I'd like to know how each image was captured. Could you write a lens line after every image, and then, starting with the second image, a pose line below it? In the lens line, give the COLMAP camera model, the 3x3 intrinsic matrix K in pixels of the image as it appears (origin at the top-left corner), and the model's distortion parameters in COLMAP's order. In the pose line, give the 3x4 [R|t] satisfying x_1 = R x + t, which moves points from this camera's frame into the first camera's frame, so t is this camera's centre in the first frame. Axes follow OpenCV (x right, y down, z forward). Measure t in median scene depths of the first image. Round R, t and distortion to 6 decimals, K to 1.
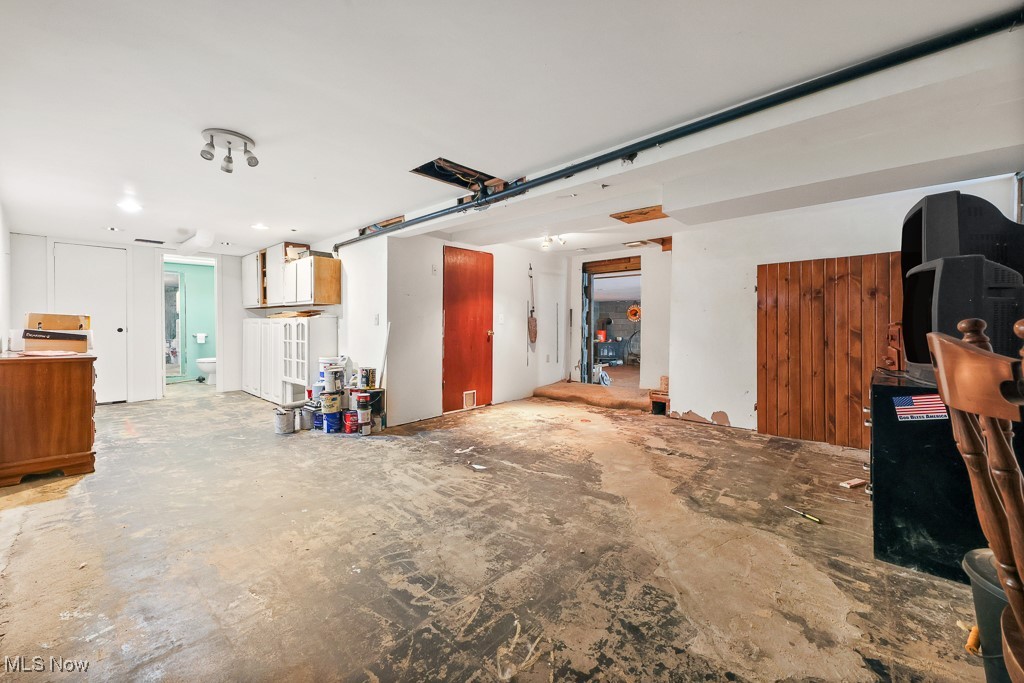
lens RADIAL K [[400.6, 0, 511.5], [0, 400.6, 331.0], [0, 0, 1]] dist [-0.001237, -0.000166]
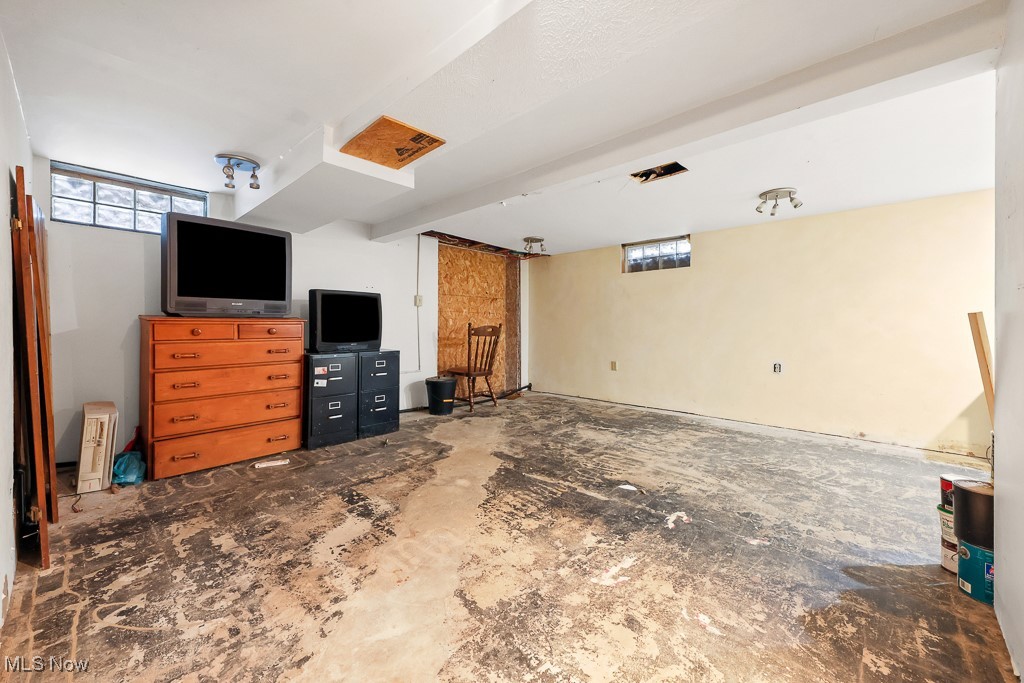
lens RADIAL K [[400.6, 0, 511.5], [0, 400.6, 331.0], [0, 0, 1]] dist [-0.001237, -0.000166]
pose [[-0.999533, -0.005202, 0.030096, 0.154304], [-0.004505, 0.999721, 0.023171, -0.015226], [-0.030208, 0.023025, -0.999278, 2.018300]]
